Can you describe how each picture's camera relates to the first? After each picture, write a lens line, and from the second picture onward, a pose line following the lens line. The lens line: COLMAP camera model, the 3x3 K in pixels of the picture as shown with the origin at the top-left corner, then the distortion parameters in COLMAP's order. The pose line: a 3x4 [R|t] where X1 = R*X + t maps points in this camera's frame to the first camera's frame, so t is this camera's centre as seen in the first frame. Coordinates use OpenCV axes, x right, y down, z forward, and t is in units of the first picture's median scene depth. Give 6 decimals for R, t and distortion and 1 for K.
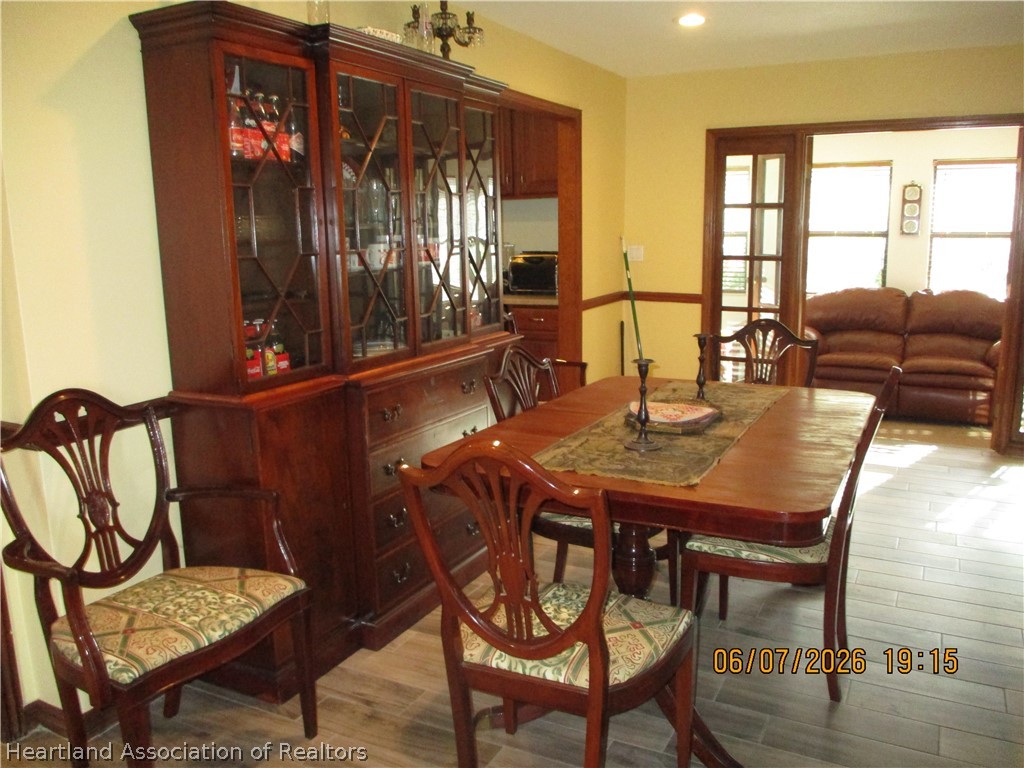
lens RADIAL K [[839.7, 0, 515.7], [0, 839.7, 389.6], [0, 0, 1]] dist [-0.059365, 0.002933]
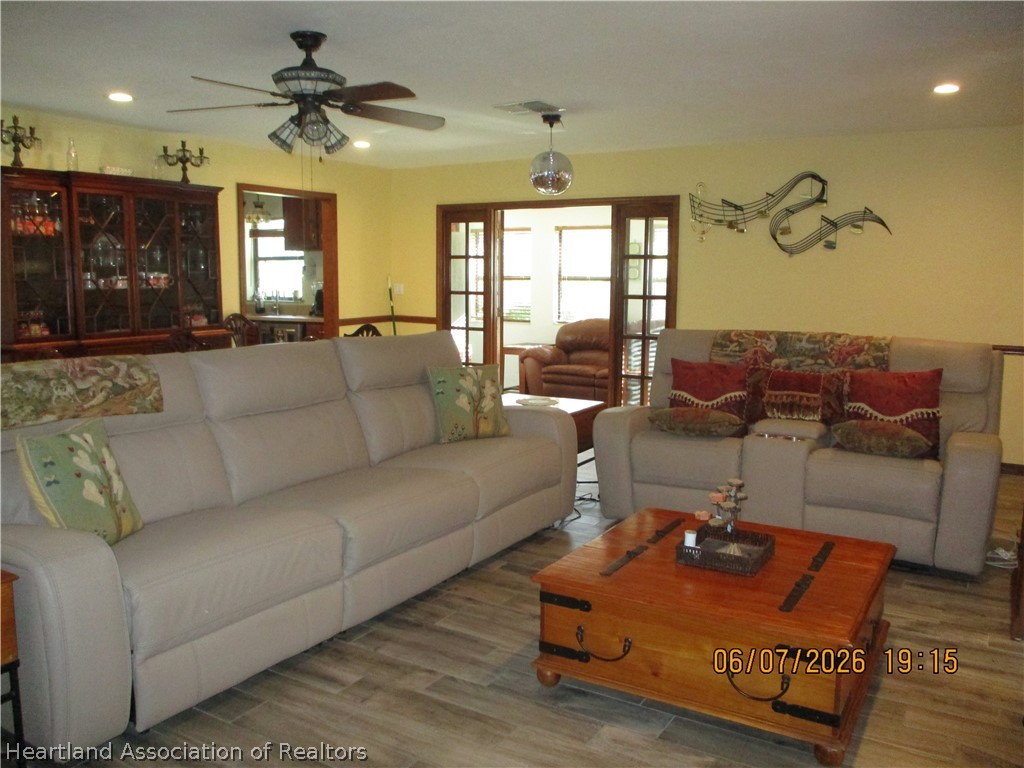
lens RADIAL K [[839.7, 0, 509.7], [0, 839.7, 378.7], [0, 0, 1]] dist [-0.059365, 0.002933]
pose [[0.996674, 0.030202, -0.075683, 0.490071], [-0.035048, 0.997364, -0.063539, 0.082254], [0.073565, 0.065980, 0.995105, -0.444394]]
